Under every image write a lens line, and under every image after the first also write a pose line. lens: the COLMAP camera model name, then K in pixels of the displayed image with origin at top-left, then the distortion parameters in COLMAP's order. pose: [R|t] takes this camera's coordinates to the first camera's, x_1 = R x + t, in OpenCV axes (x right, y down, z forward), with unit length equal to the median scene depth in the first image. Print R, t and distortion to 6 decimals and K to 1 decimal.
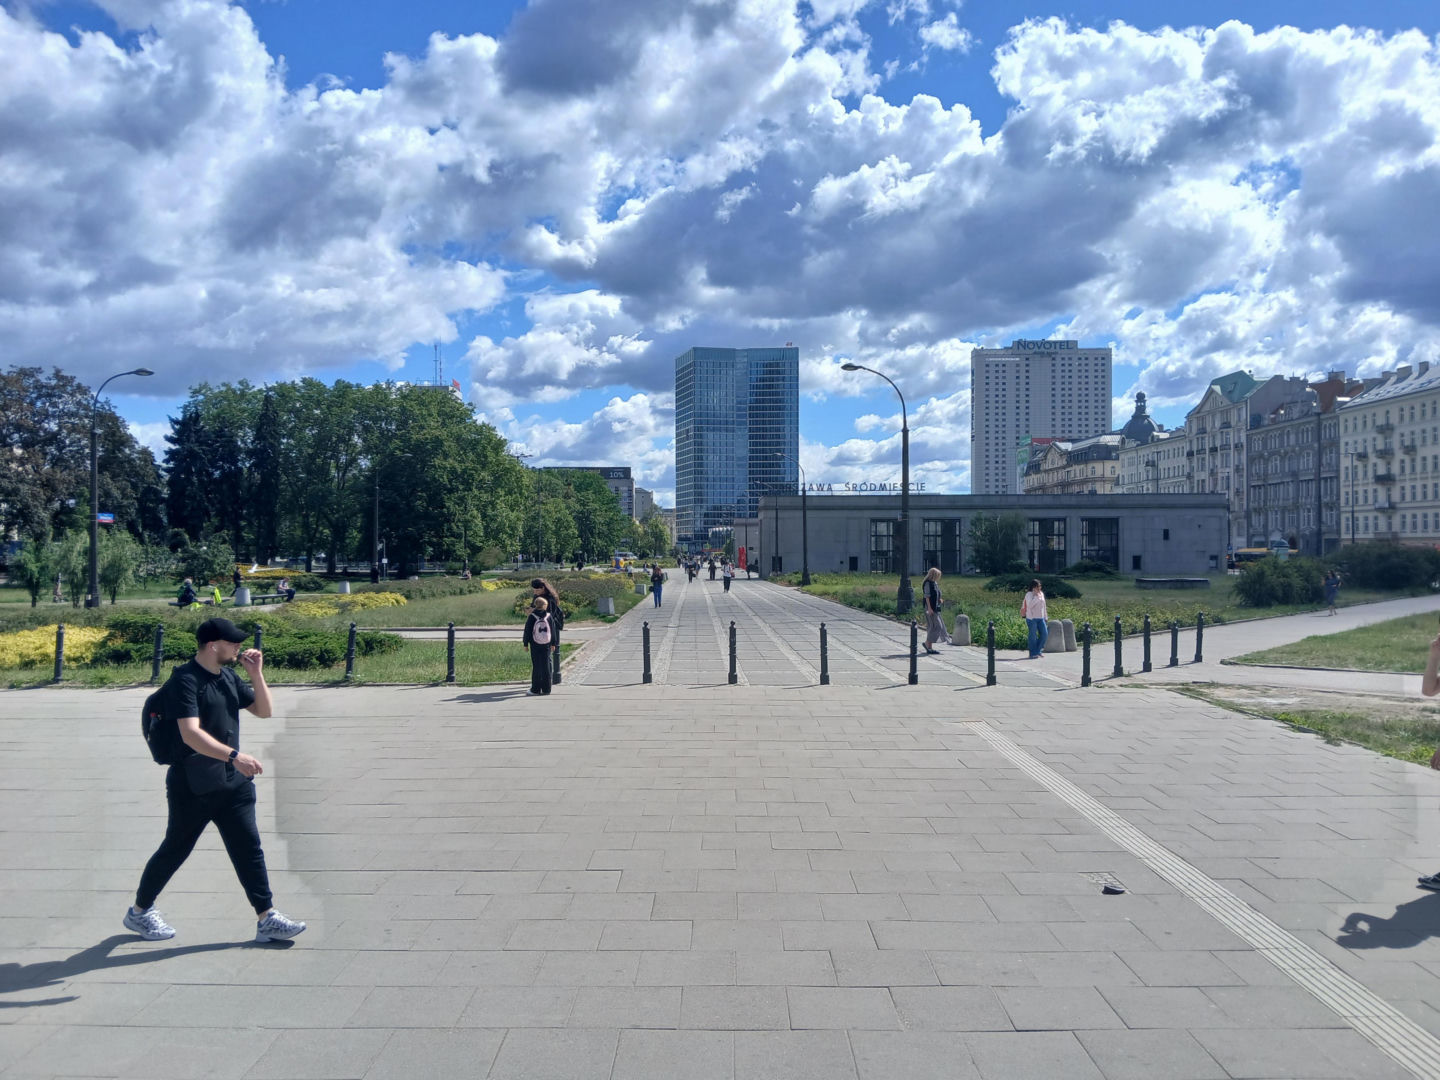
lens RADIAL K [[1168.2, 0, 722.0], [0, 1168.2, 547.3], [0, 0, 1]] dist [0.014758, -0.038894]
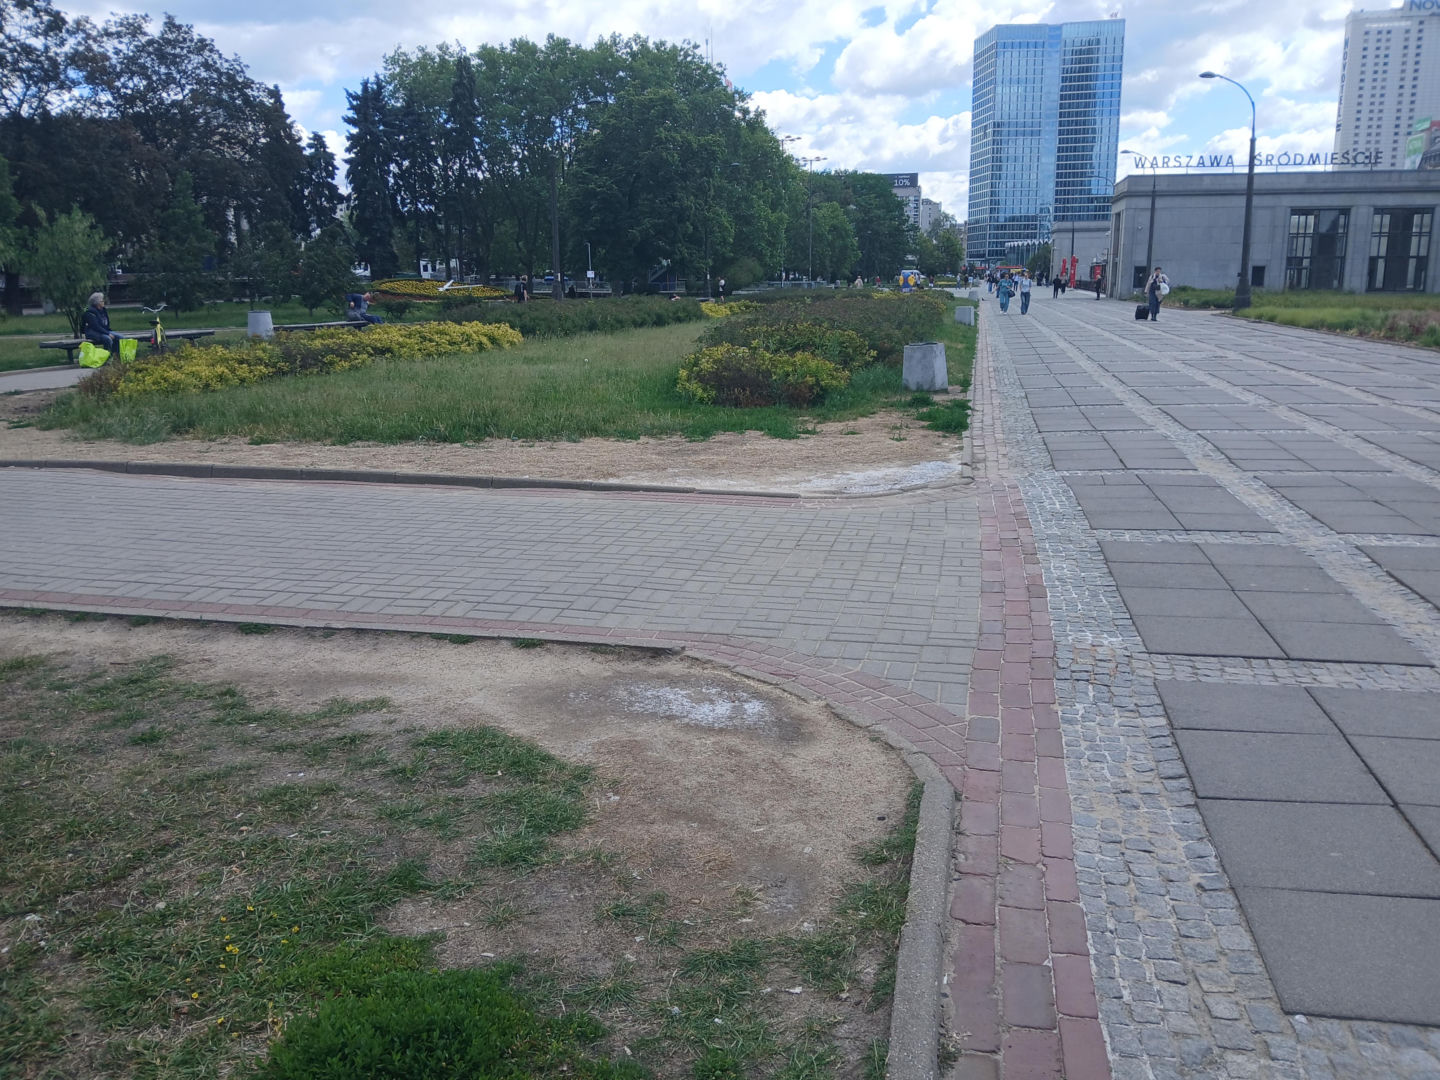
lens RADIAL K [[1168.2, 0, 718.6], [0, 1168.2, 550.1], [0, 0, 1]] dist [0.014758, -0.038894]
pose [[0.971897, 0.049749, -0.230088, -0.026281], [0.005575, 0.972276, 0.233771, 0.007038], [0.235339, -0.228484, 0.944675, 0.219909]]
